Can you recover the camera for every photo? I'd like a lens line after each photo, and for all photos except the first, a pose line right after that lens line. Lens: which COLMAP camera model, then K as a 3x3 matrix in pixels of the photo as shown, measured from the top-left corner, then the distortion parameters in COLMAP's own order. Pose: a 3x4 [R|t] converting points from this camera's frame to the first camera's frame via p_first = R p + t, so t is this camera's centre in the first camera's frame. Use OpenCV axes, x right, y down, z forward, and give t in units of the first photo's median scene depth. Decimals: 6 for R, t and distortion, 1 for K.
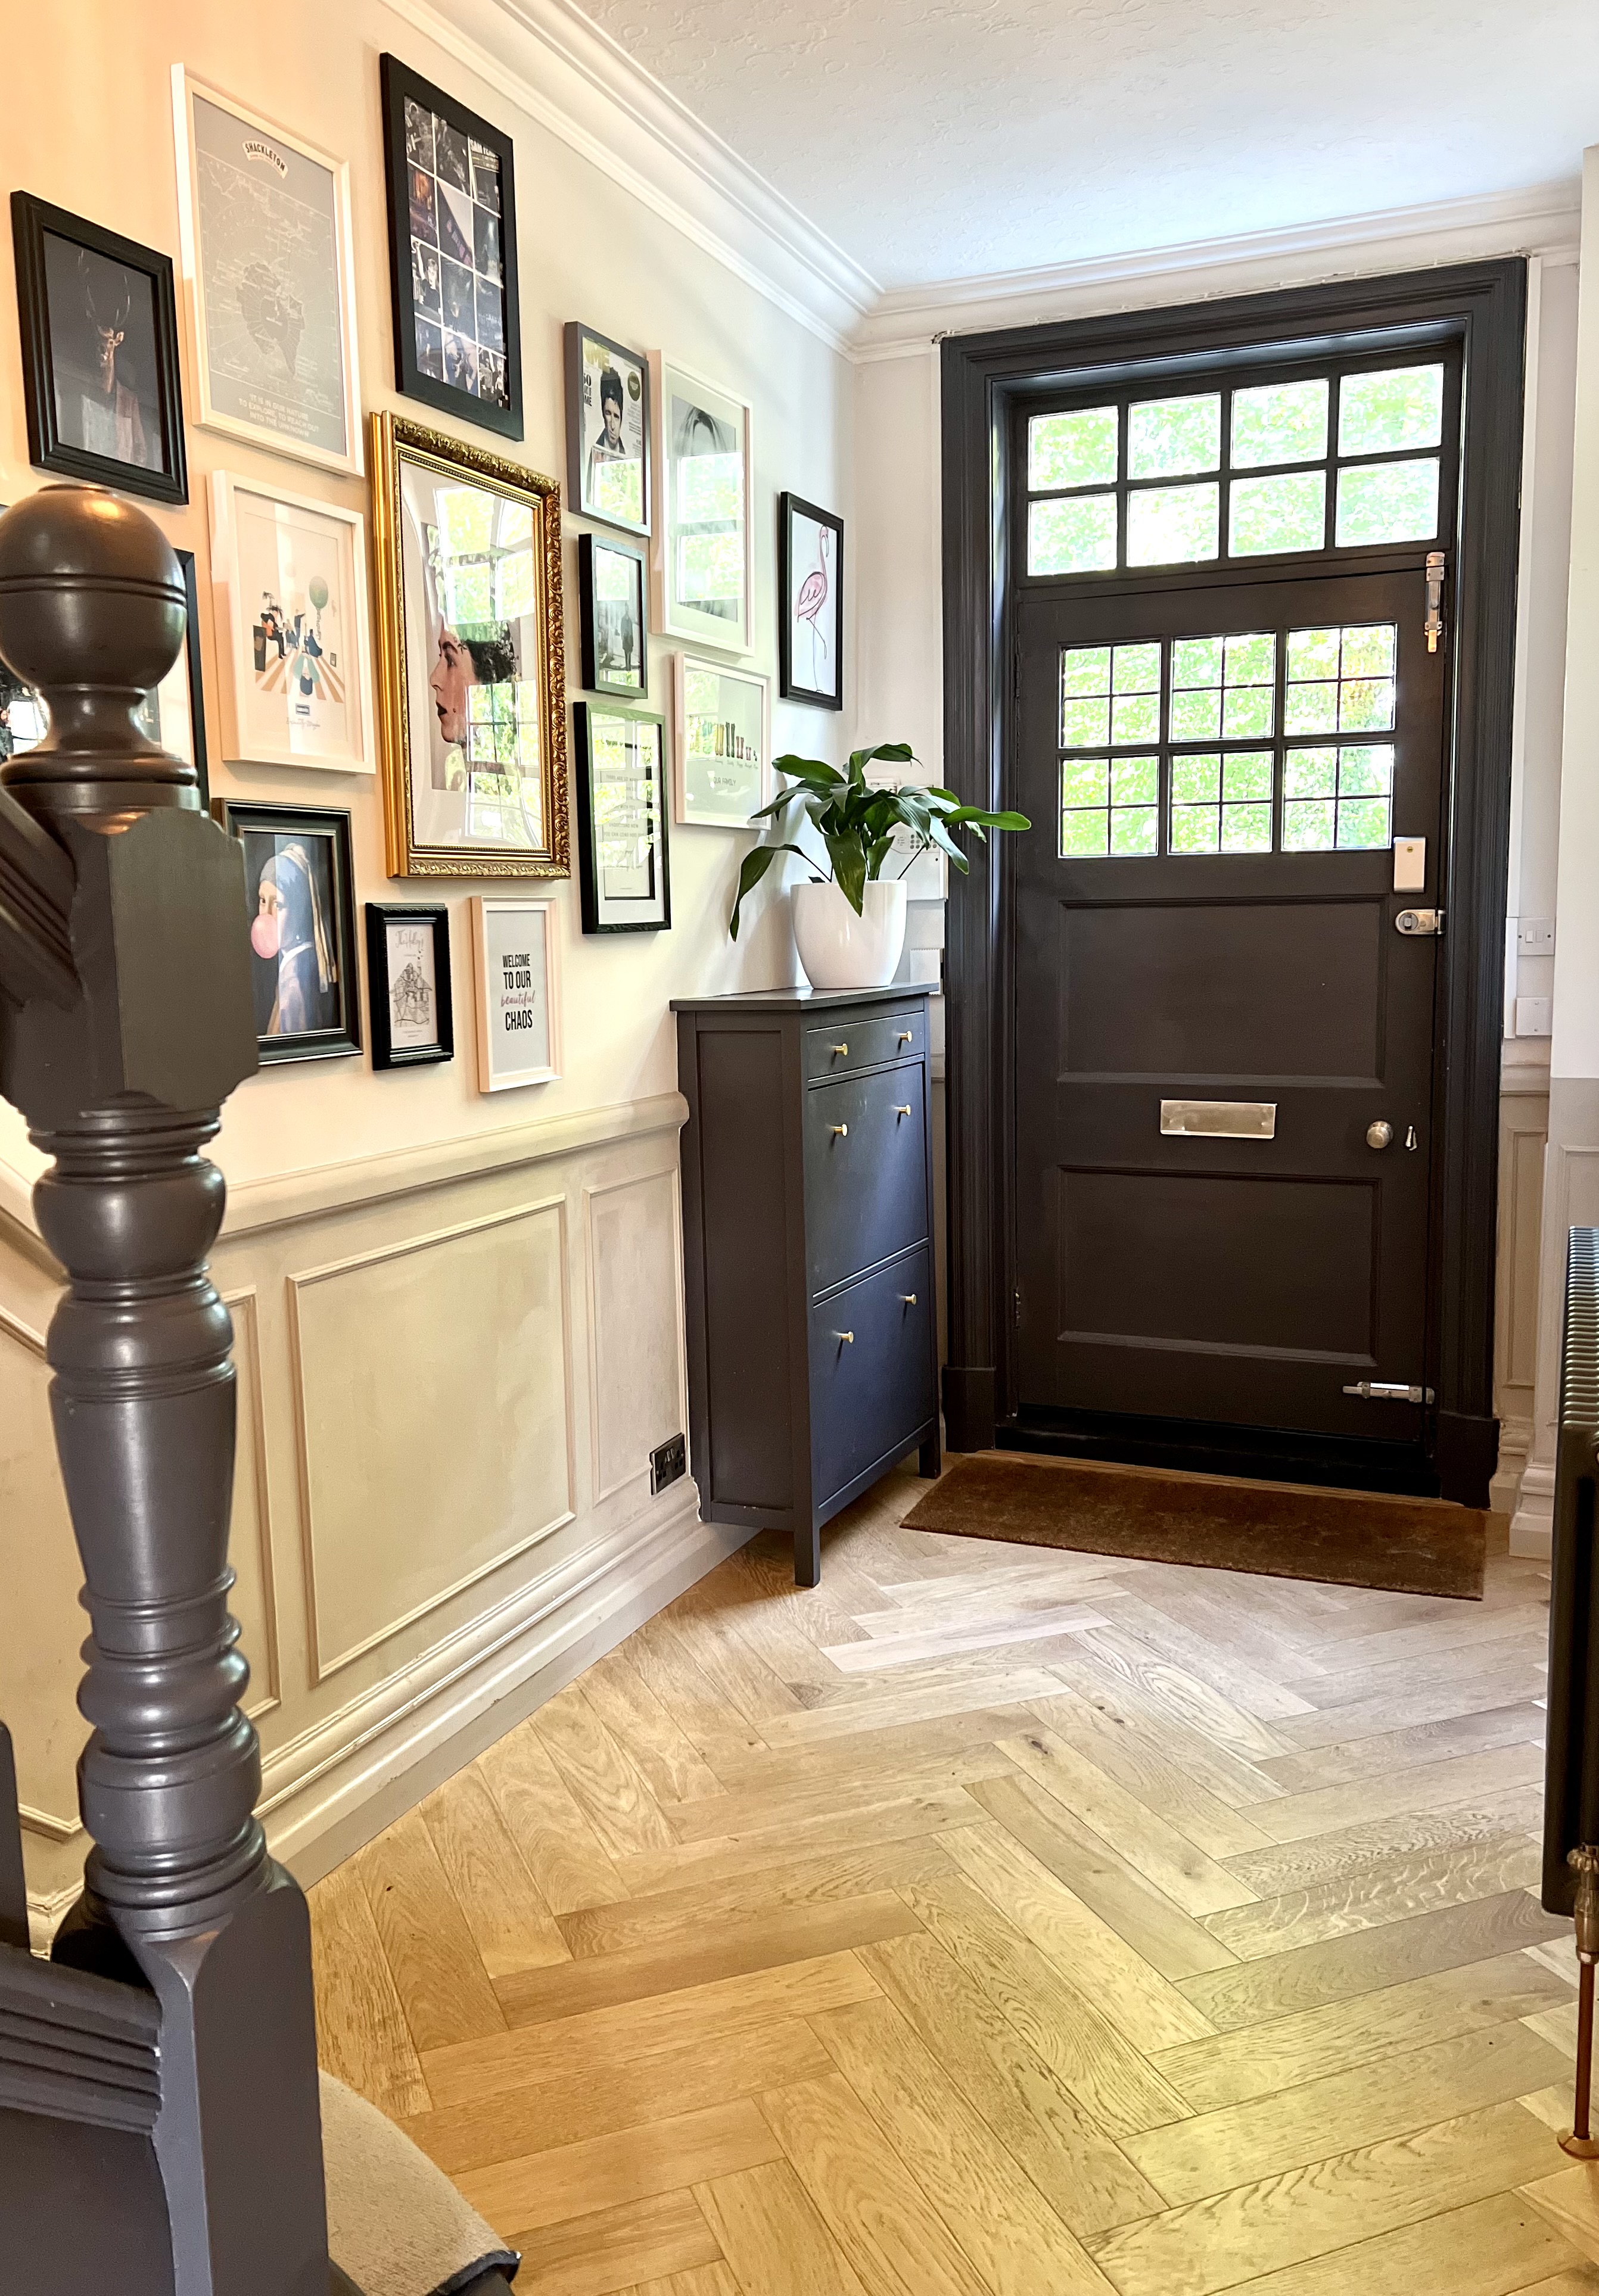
lens RADIAL K [[1788.5, 0, 788.1], [0, 1788.5, 1159.4], [0, 0, 1]] dist [0.043775, -0.014782]
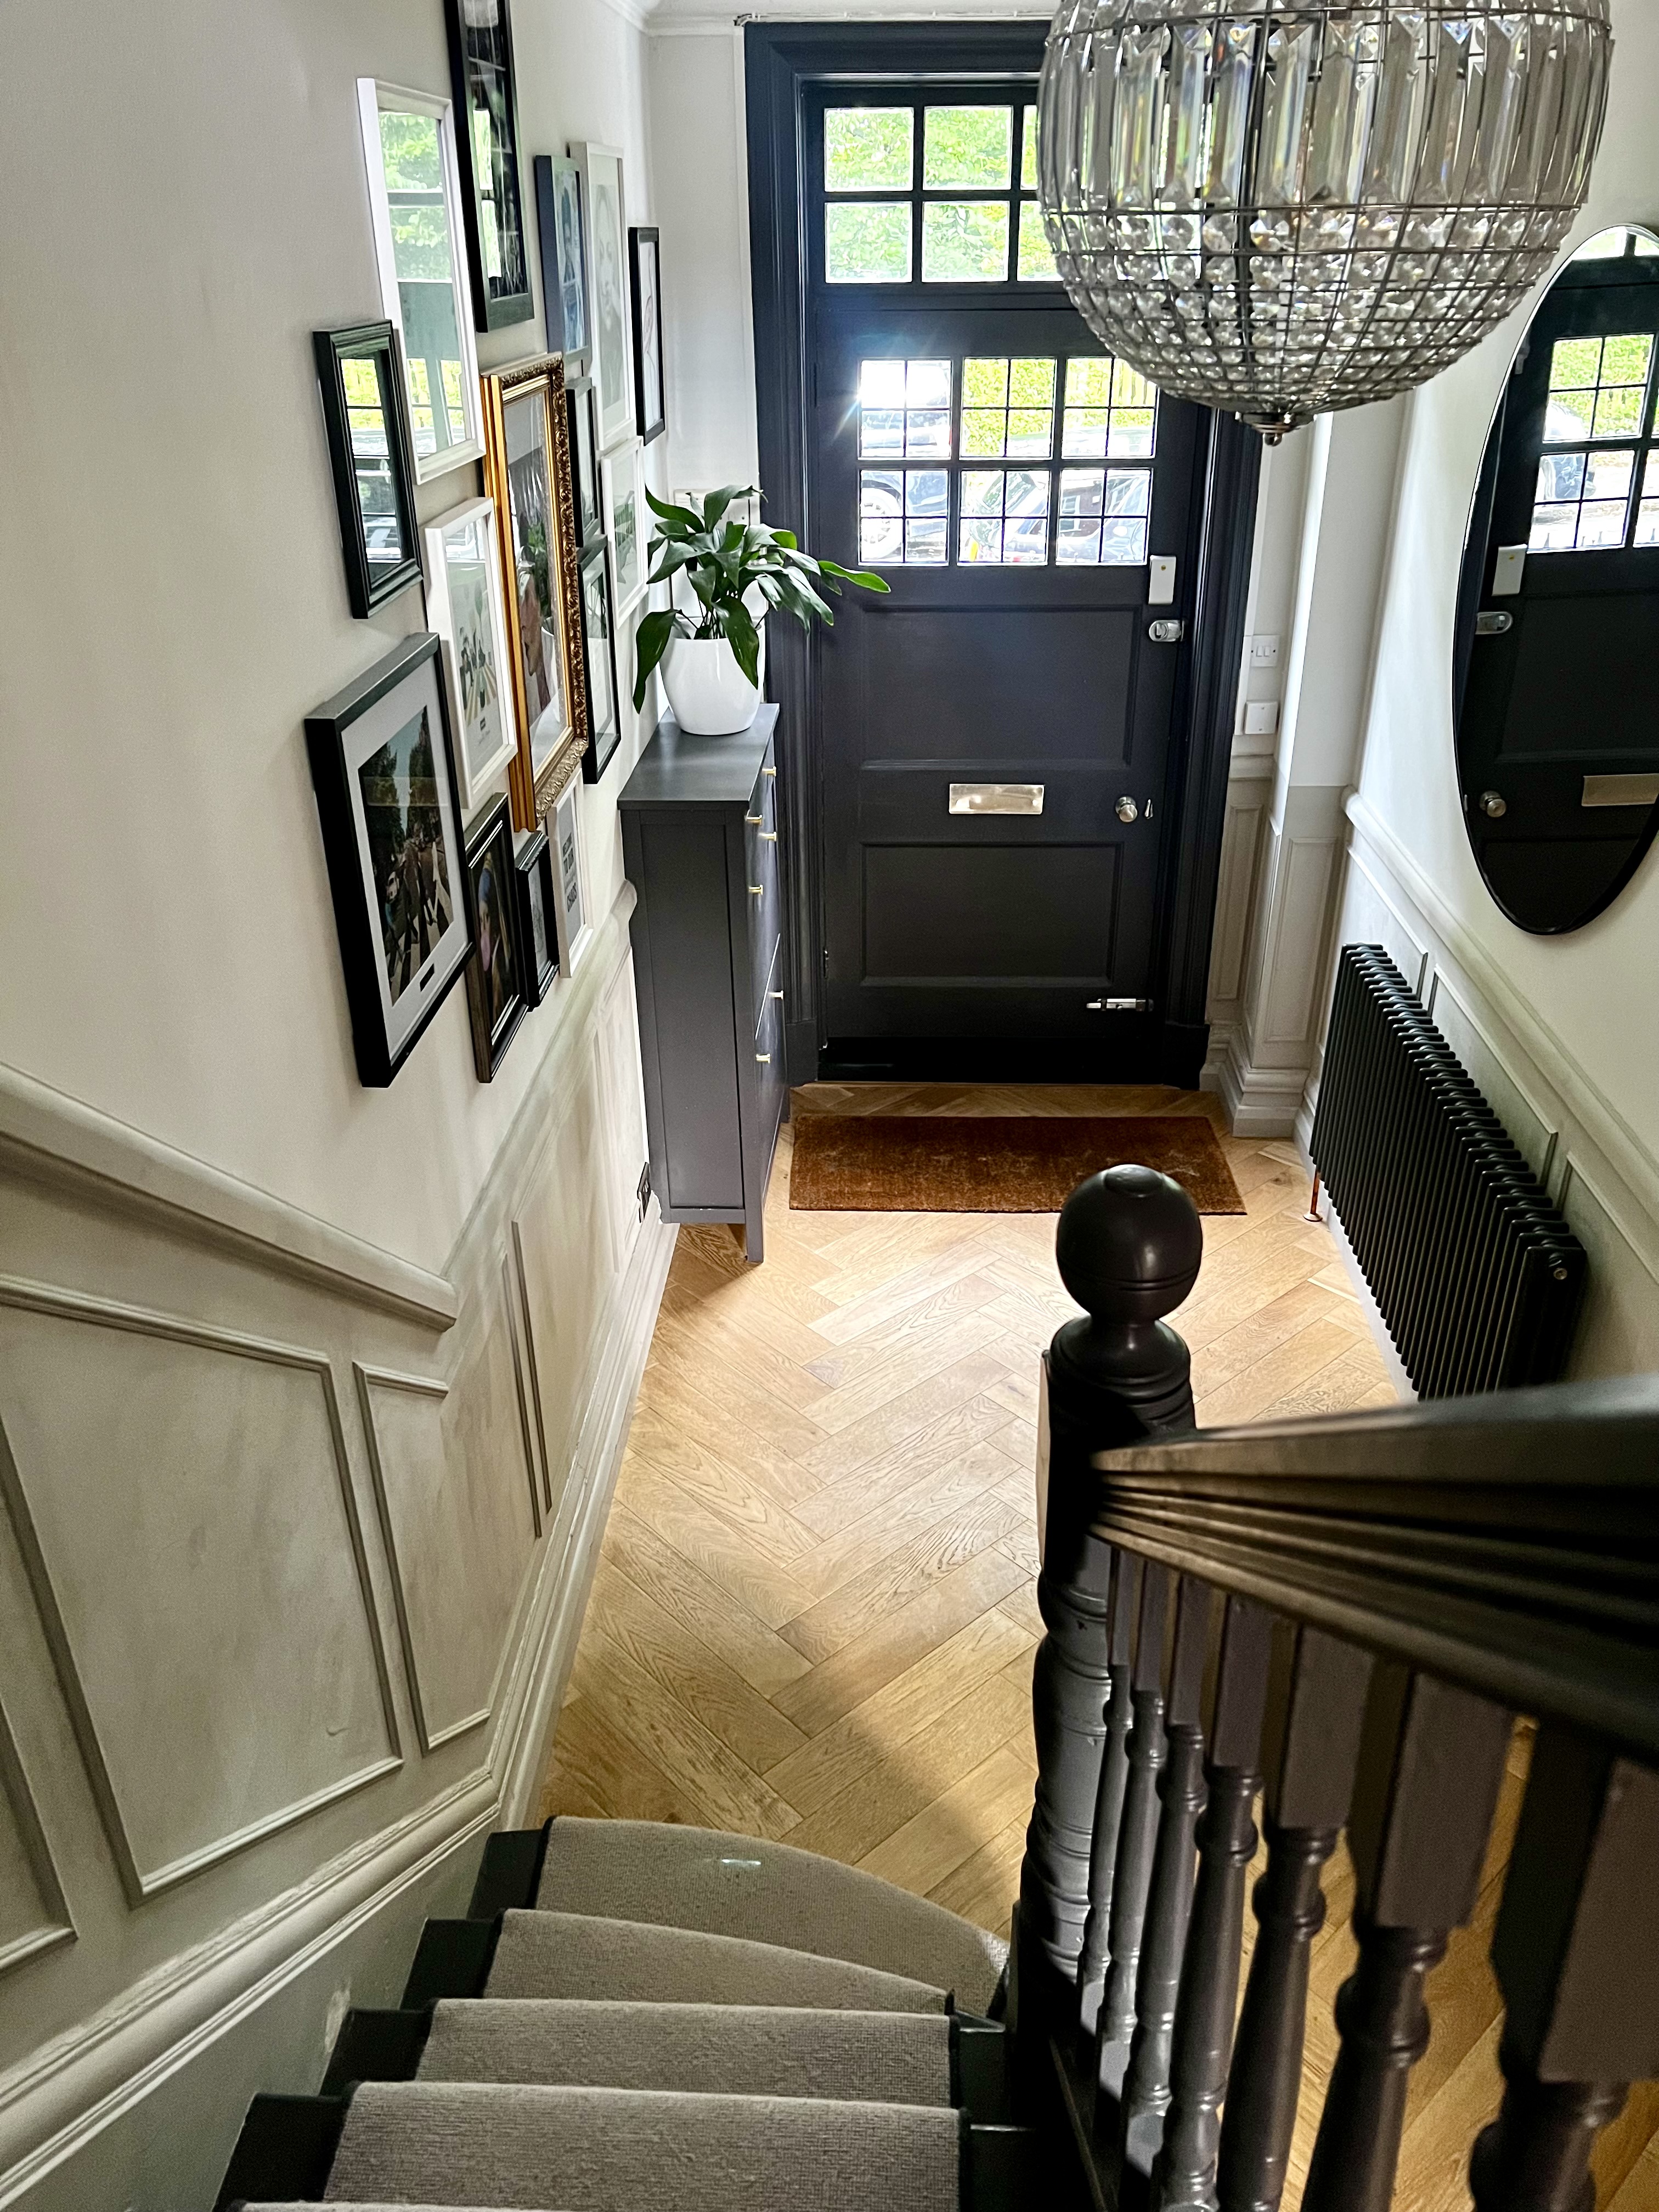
lens RADIAL K [[1652.4, 0, 834.6], [0, 1652.4, 1119.9], [0, 0, 1]] dist [0.050552, -0.023345]
pose [[0.938980, -0.148749, 0.310147, -0.243680], [0.039053, 0.941932, 0.333524, -0.202163], [-0.341748, -0.301060, 0.890265, 0.000010]]
